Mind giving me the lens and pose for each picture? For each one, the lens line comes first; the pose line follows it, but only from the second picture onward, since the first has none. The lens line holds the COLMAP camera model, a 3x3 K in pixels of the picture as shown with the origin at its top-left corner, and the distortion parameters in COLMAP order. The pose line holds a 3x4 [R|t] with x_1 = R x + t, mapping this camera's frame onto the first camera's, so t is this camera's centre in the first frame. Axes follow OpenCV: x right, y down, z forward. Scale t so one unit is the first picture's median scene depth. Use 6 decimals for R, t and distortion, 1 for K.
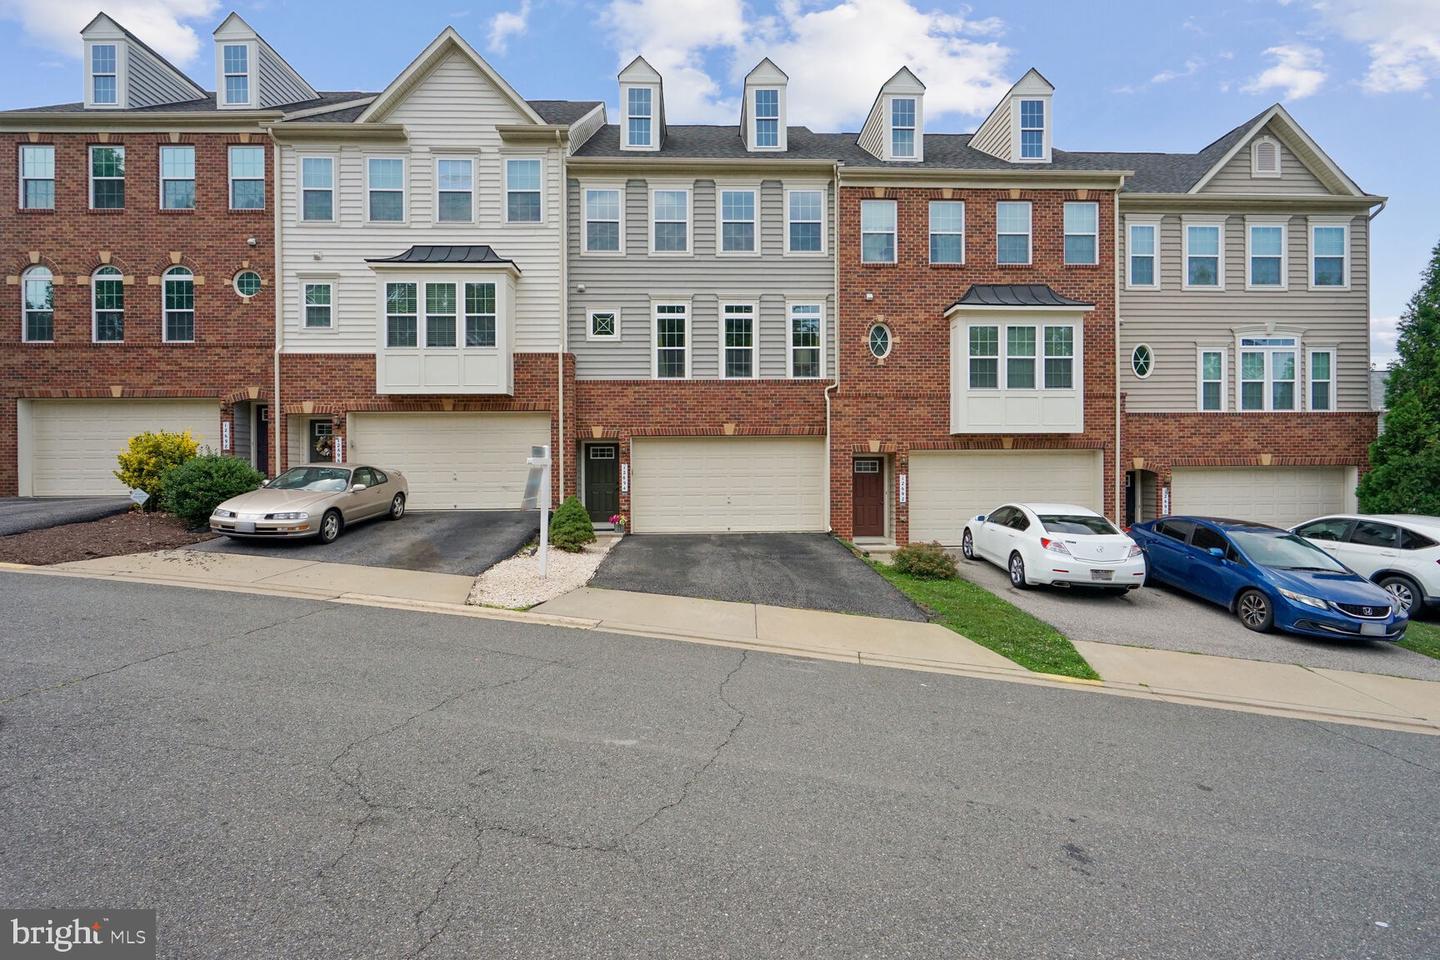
lens RADIAL K [[664.2, 0, 711.4], [0, 664.2, 474.9], [0, 0, 1]] dist [-0.003476, 0.000739]
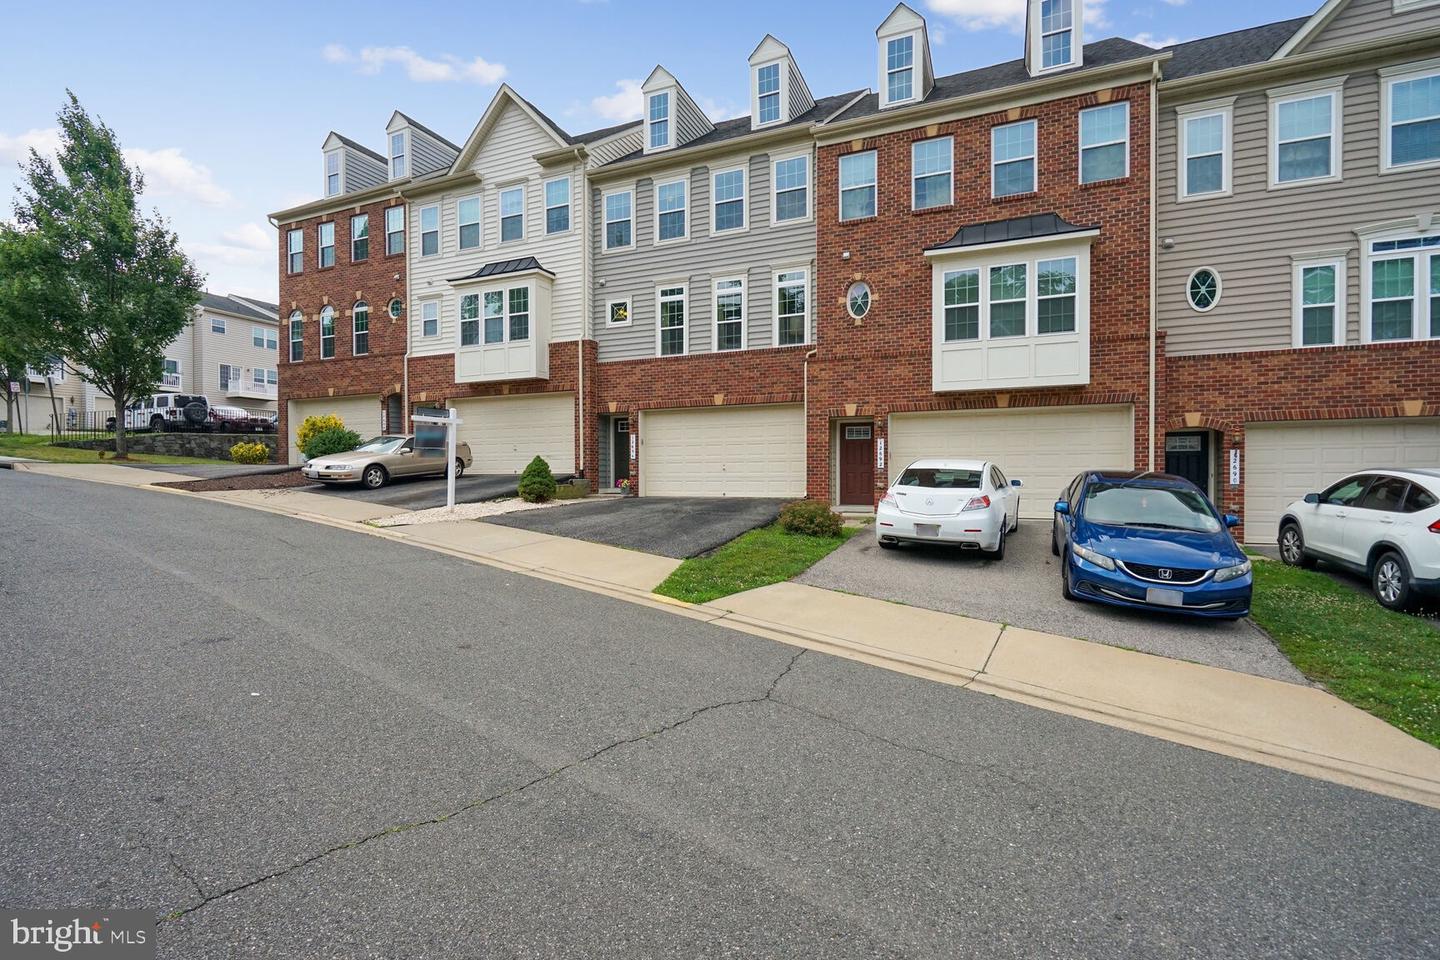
lens RADIAL K [[660.2, 0, 720.0], [0, 660.2, 480.0], [0, 0, 1]] dist [0.000828, -0.000156]
pose [[0.906182, 0.006075, -0.422845, 0.478084], [-0.003111, 0.999966, 0.007698, 0.051915], [0.422877, -0.005660, 0.906169, 0.047075]]
